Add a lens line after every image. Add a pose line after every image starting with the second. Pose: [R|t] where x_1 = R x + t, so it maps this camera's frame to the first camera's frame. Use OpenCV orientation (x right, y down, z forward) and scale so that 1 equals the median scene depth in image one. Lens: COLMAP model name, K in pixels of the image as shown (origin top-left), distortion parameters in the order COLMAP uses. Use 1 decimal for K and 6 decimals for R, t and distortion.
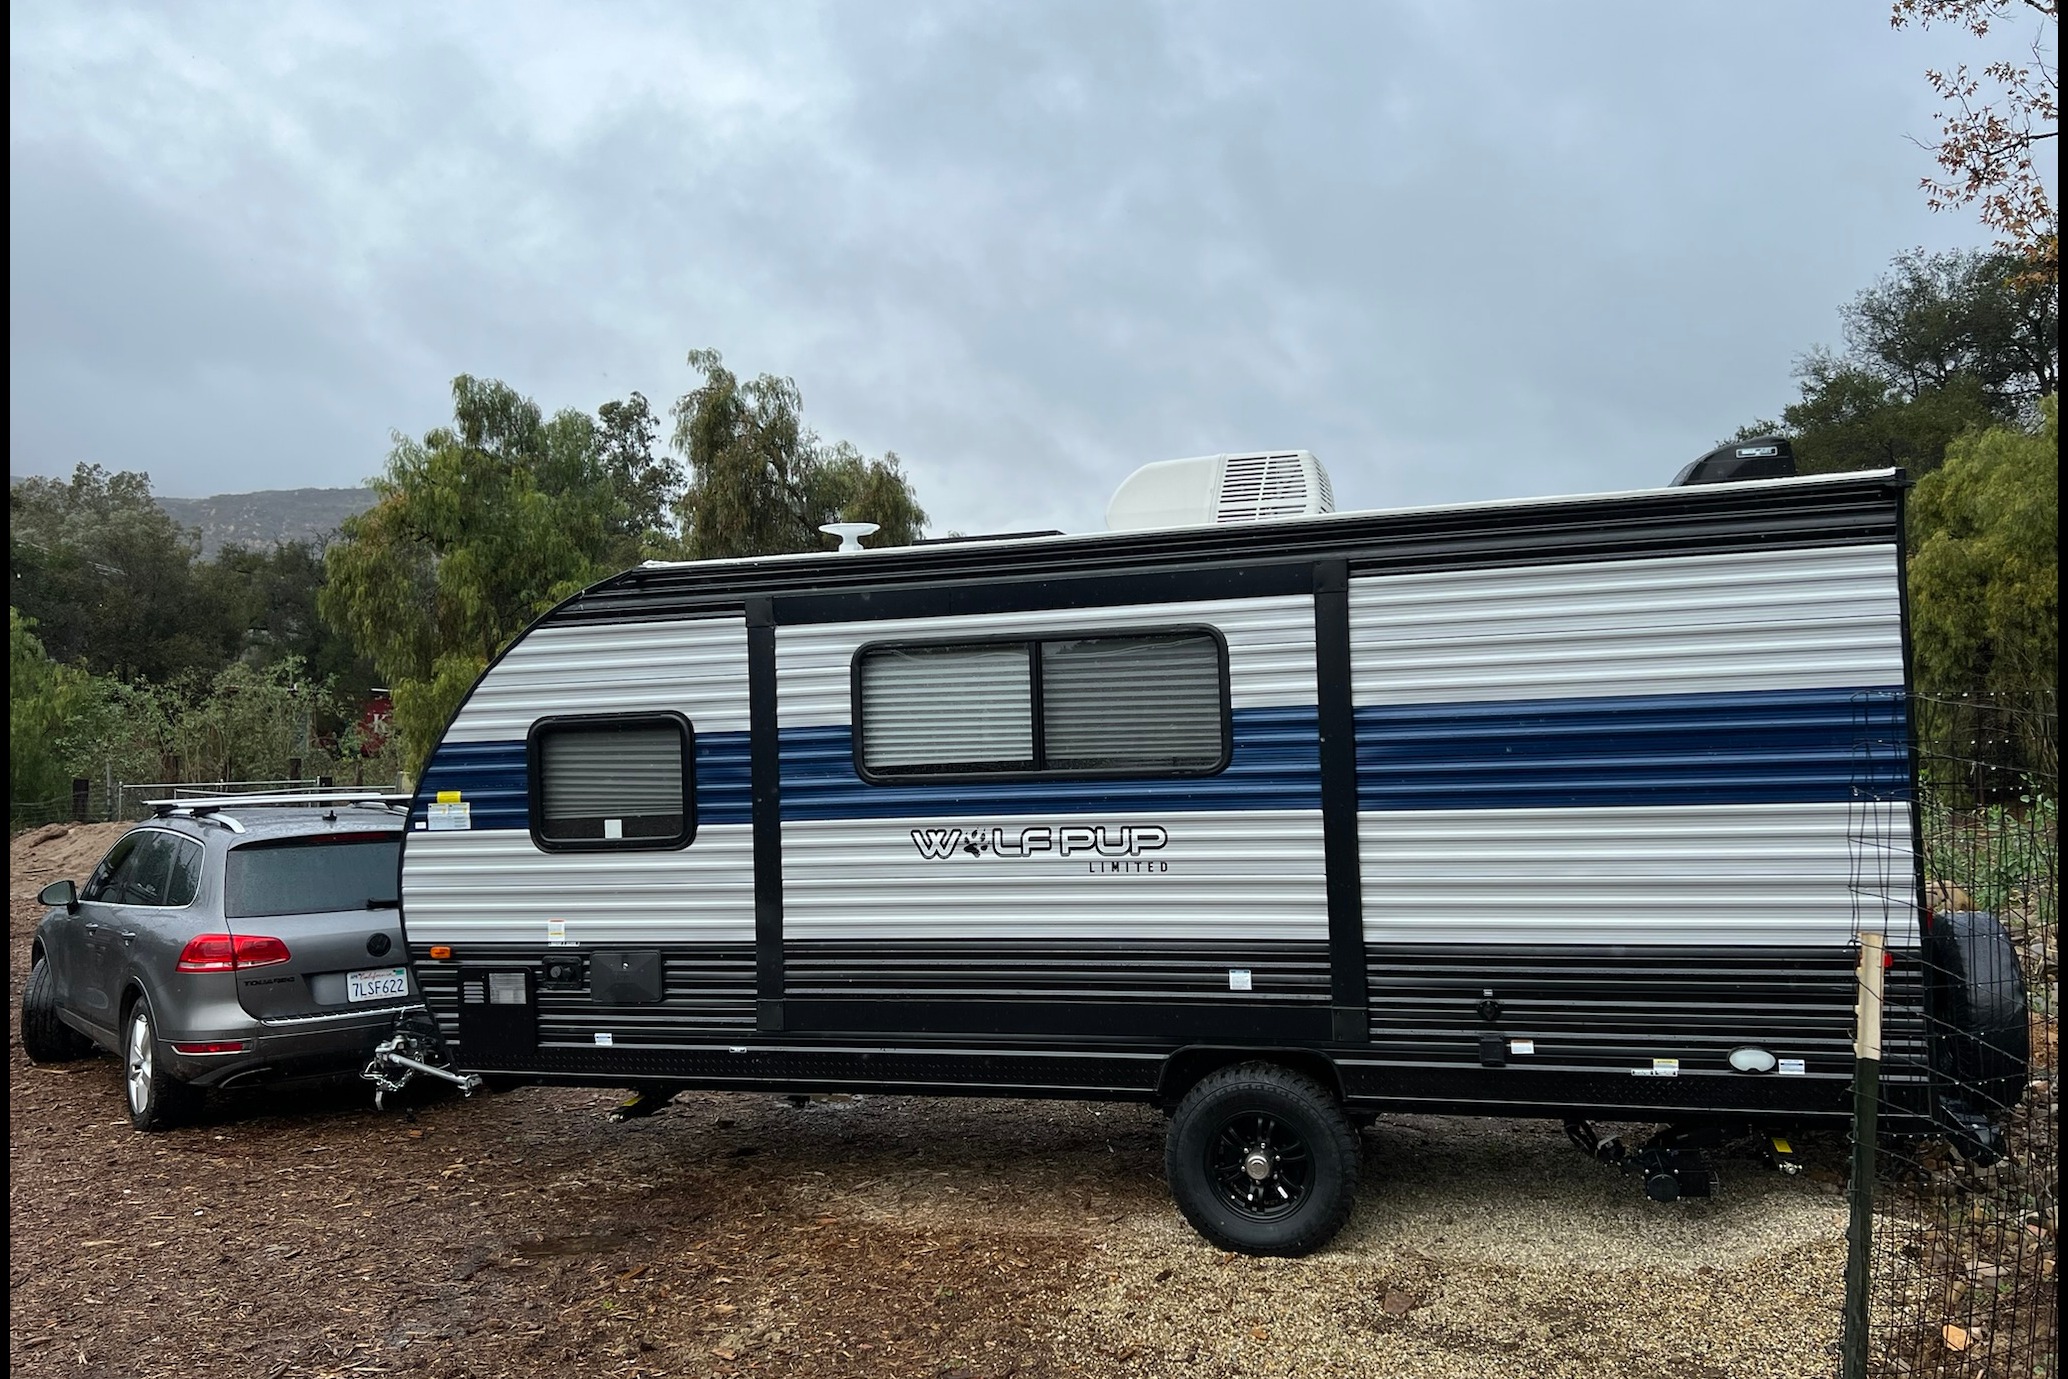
lens RADIAL K [[1658.3, 0, 1028.6], [0, 1658.3, 677.7], [0, 0, 1]] dist [0.072207, -0.010891]
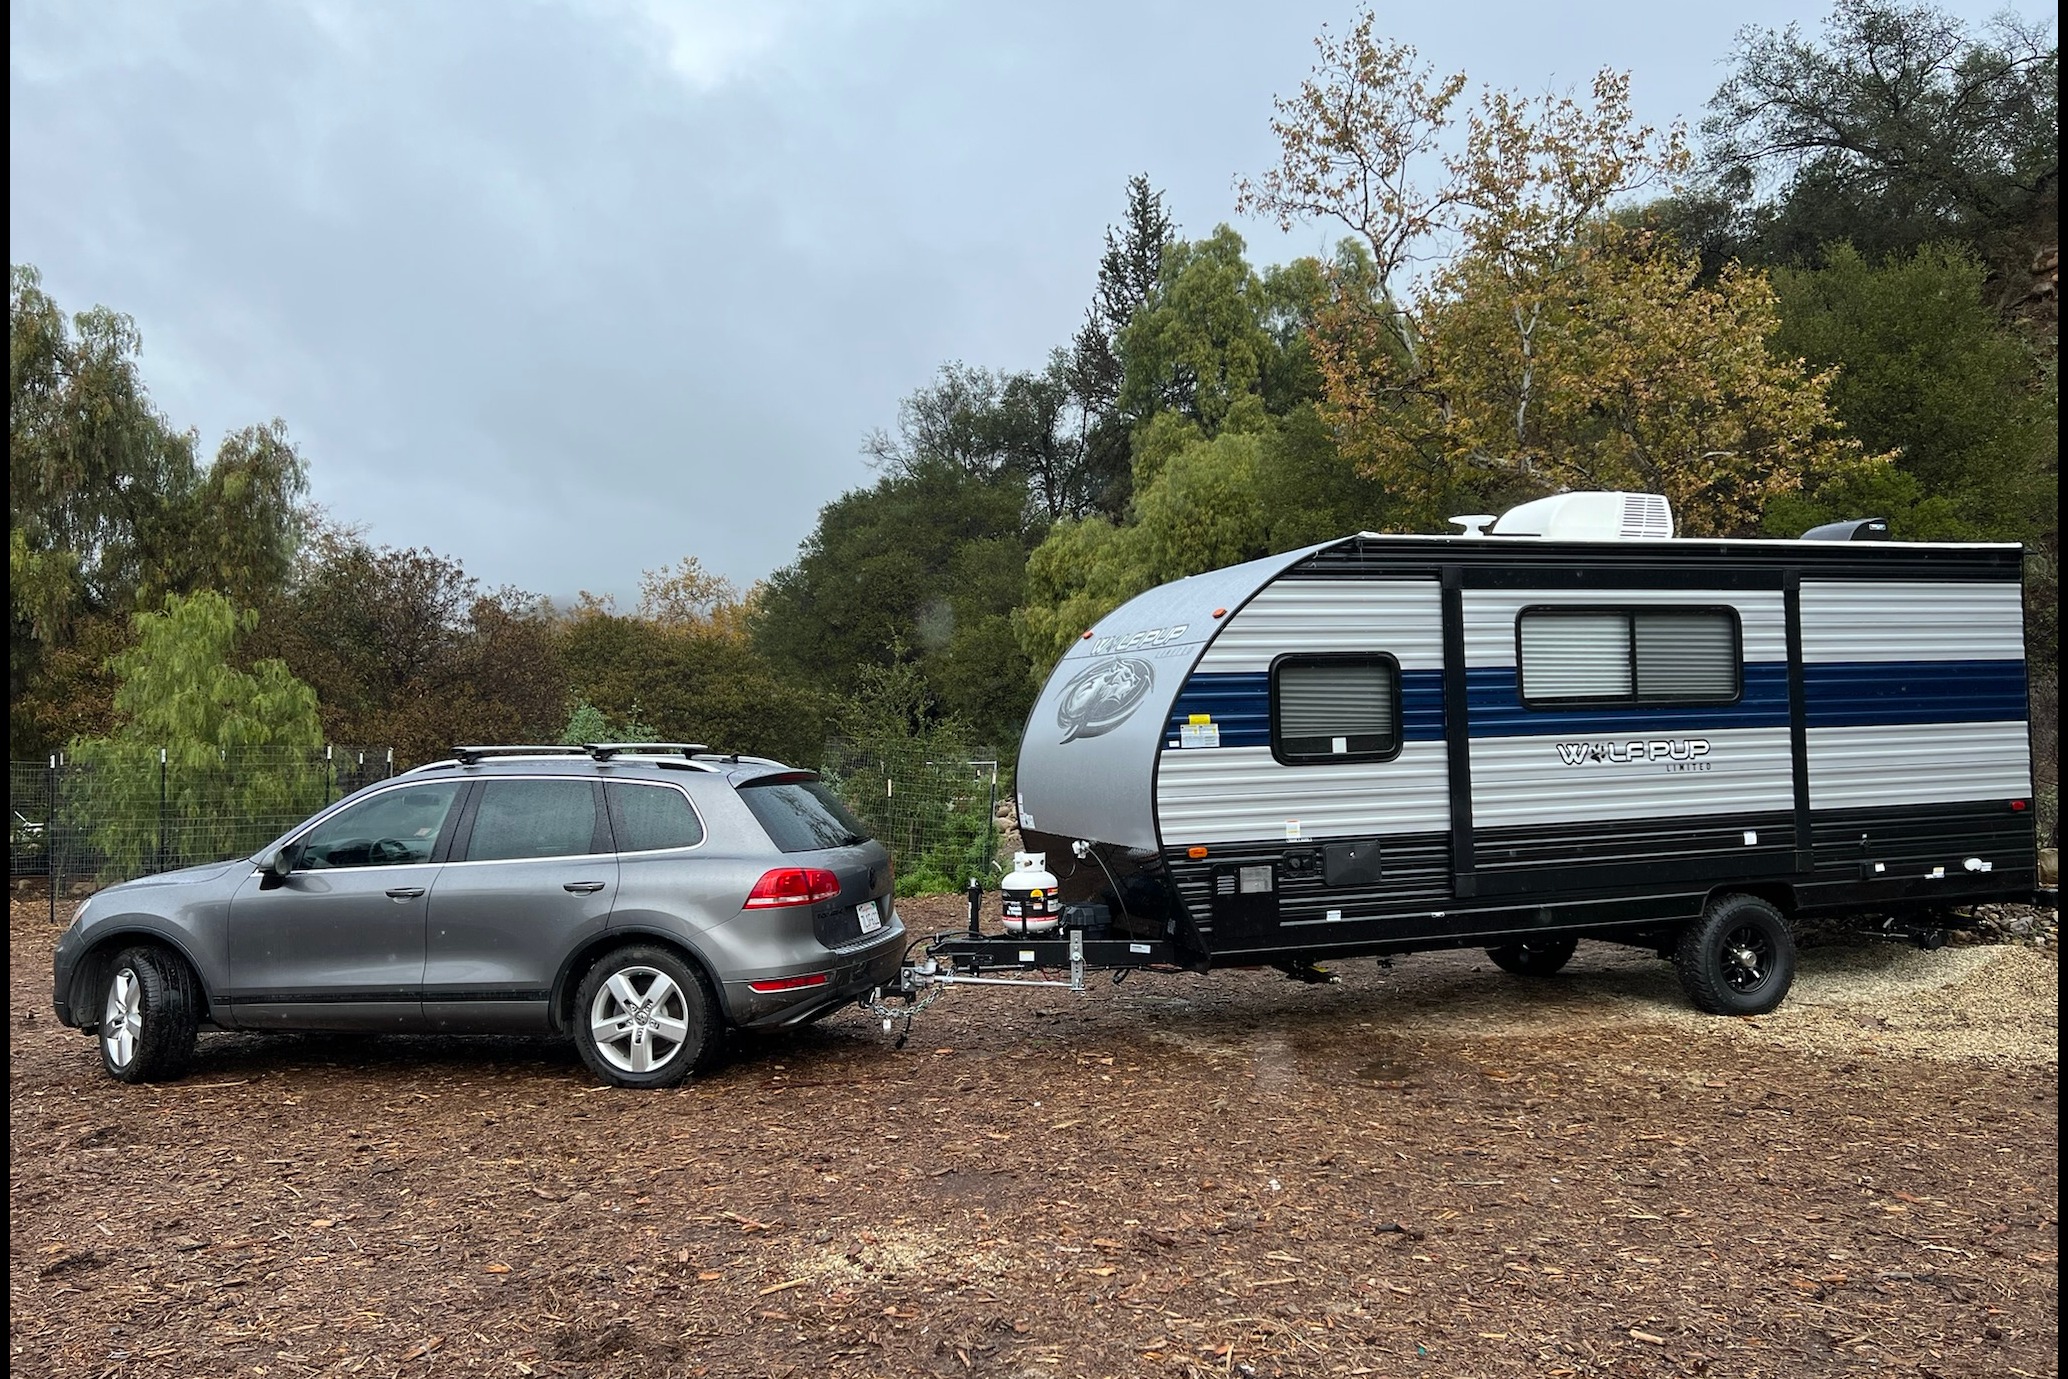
lens RADIAL K [[1572.4, 0, 1041.7], [0, 1572.4, 686.7], [0, 0, 1]] dist [-0.003102, -0.000926]
pose [[0.807122, 0.026937, 0.589769, -1.149284], [-0.024802, 0.999624, -0.011713, 0.068335], [-0.589863, -0.005174, 0.807487, 0.195521]]
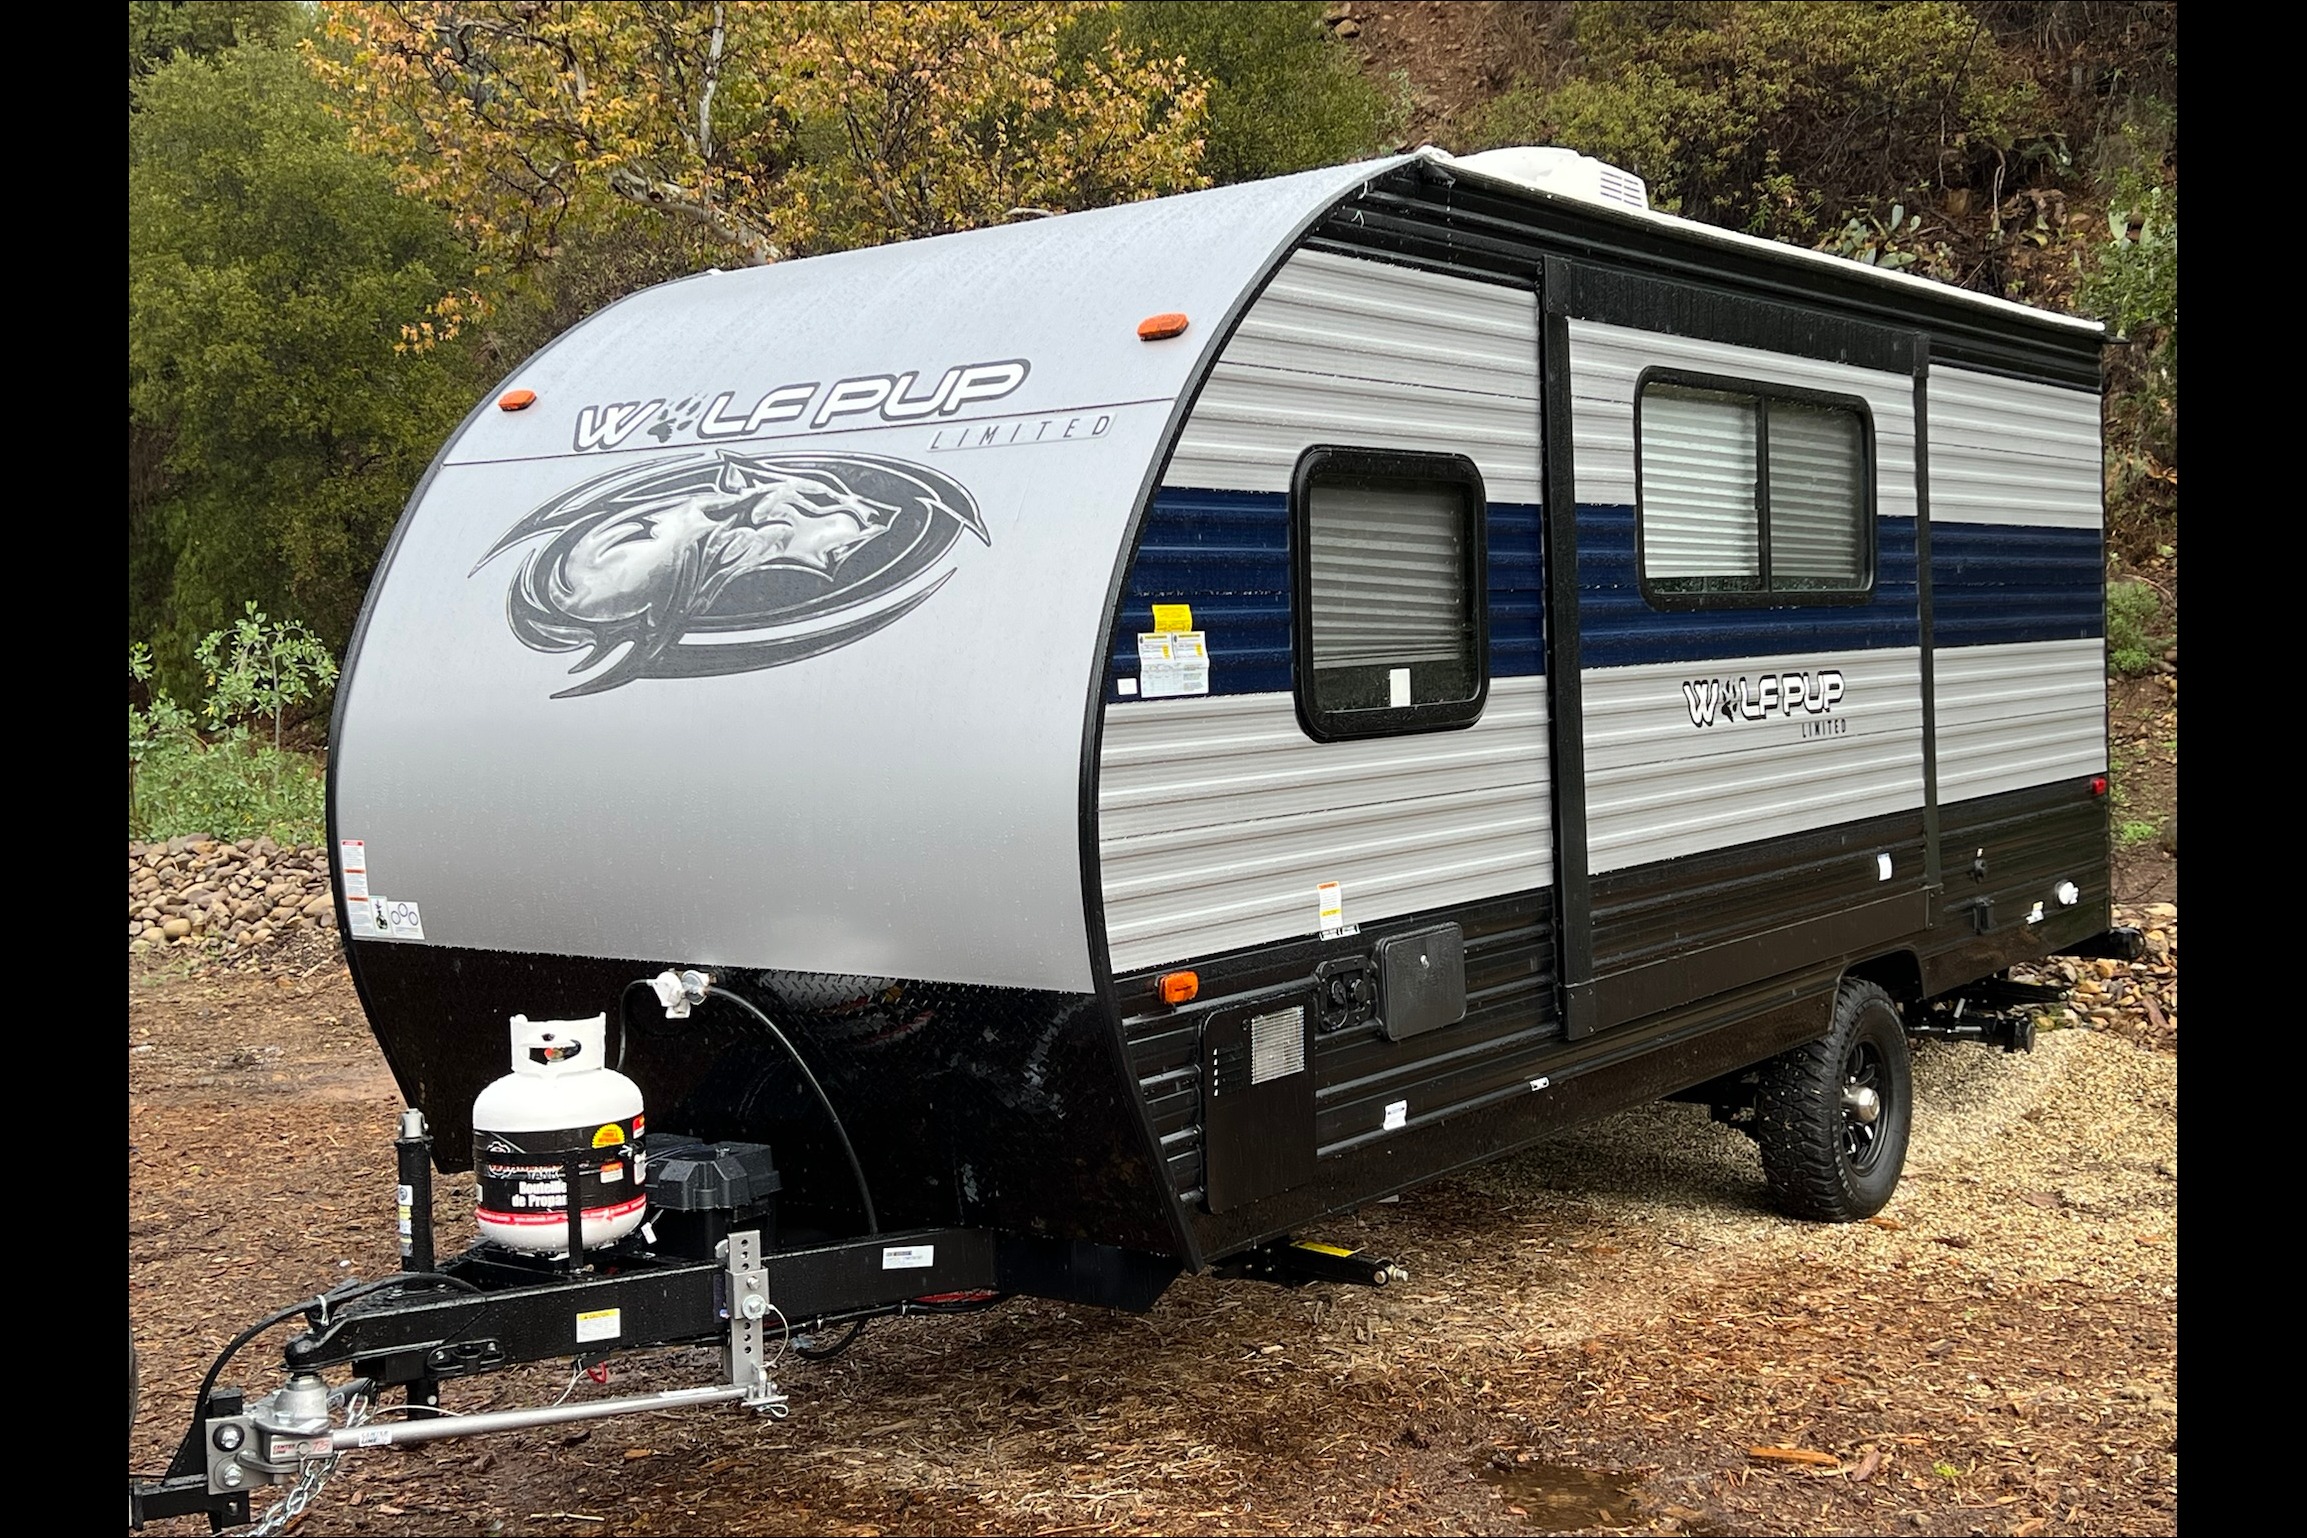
lens RADIAL K [[2532.1, 0, 1142.0], [0, 2532.1, 795.5], [0, 0, 1]] dist [0.077959, 0.000000]
pose [[0.336993, -0.033794, 0.940901, -1.005210], [-0.017006, 0.998974, 0.041971, 0.095038], [-0.941354, -0.030145, 0.336072, 0.845483]]
